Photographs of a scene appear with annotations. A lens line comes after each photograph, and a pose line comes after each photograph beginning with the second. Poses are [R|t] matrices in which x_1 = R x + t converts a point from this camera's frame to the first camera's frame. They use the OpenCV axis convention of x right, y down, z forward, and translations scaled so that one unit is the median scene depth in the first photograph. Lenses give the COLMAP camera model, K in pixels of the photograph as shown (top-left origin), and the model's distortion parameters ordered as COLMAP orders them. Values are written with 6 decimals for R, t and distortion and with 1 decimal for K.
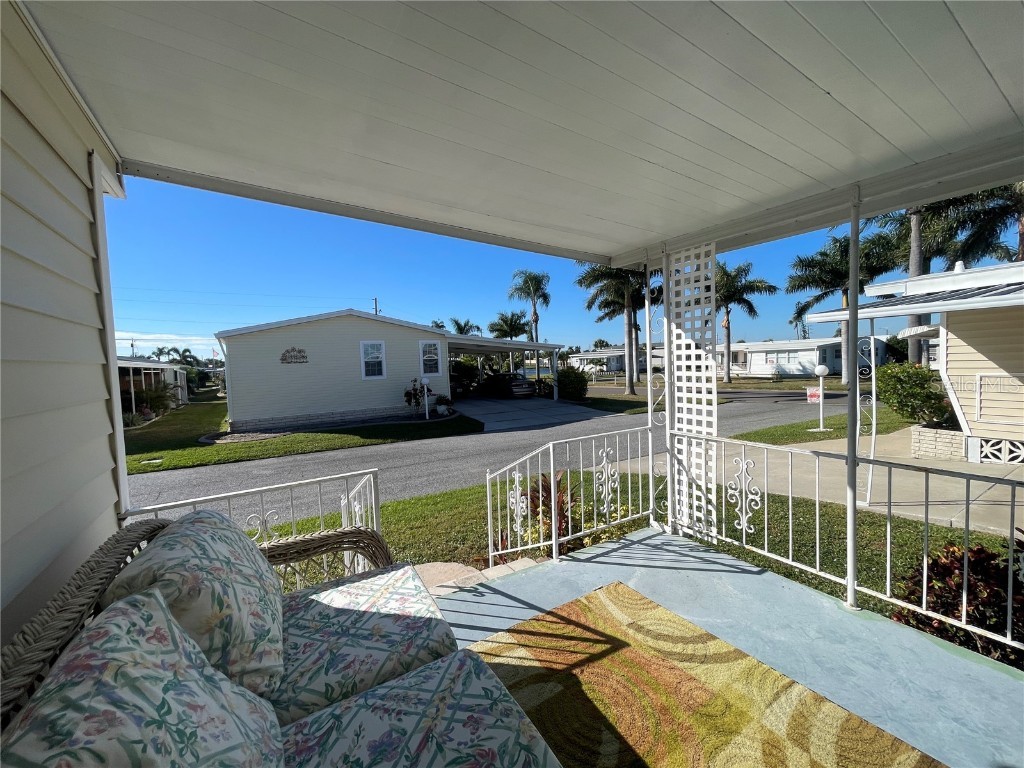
lens RADIAL K [[413.2, 0, 516.9], [0, 413.2, 381.1], [0, 0, 1]] dist [-0.004240, -0.001066]
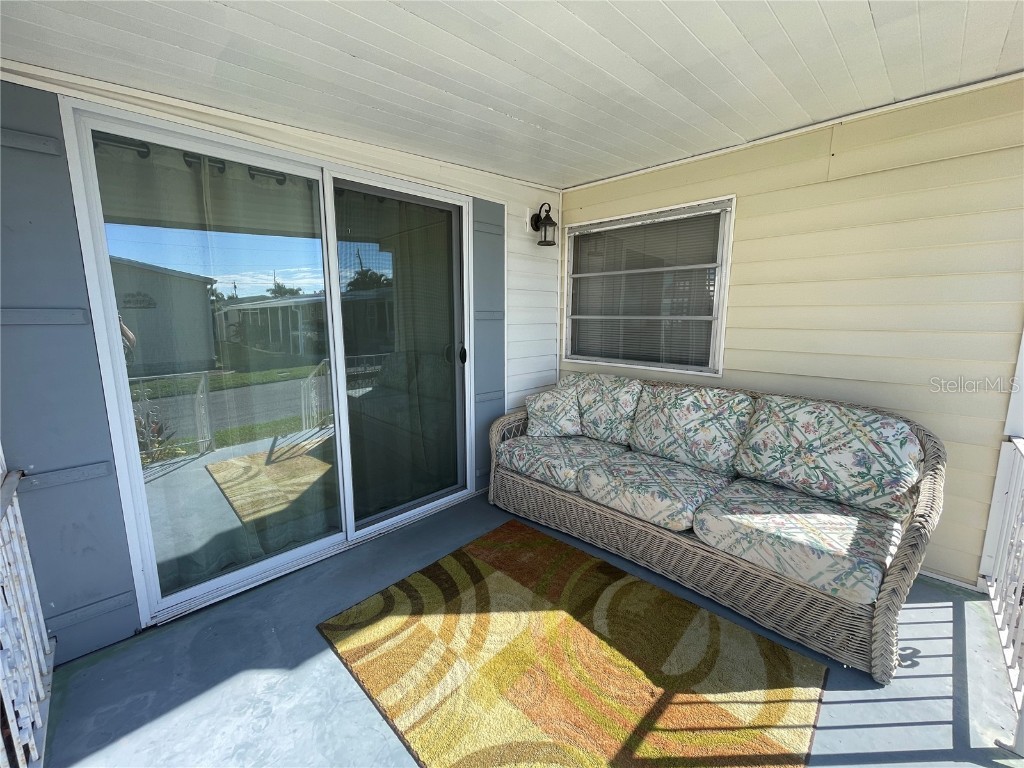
lens RADIAL K [[413.2, 0, 512.1], [0, 413.2, 379.2], [0, 0, 1]] dist [-0.004240, -0.001066]
pose [[-0.975287, 0.067122, -0.210499, 0.668102], [0.021910, 0.977422, 0.210159, -0.112475], [0.219853, 0.200353, -0.954737, 1.891929]]
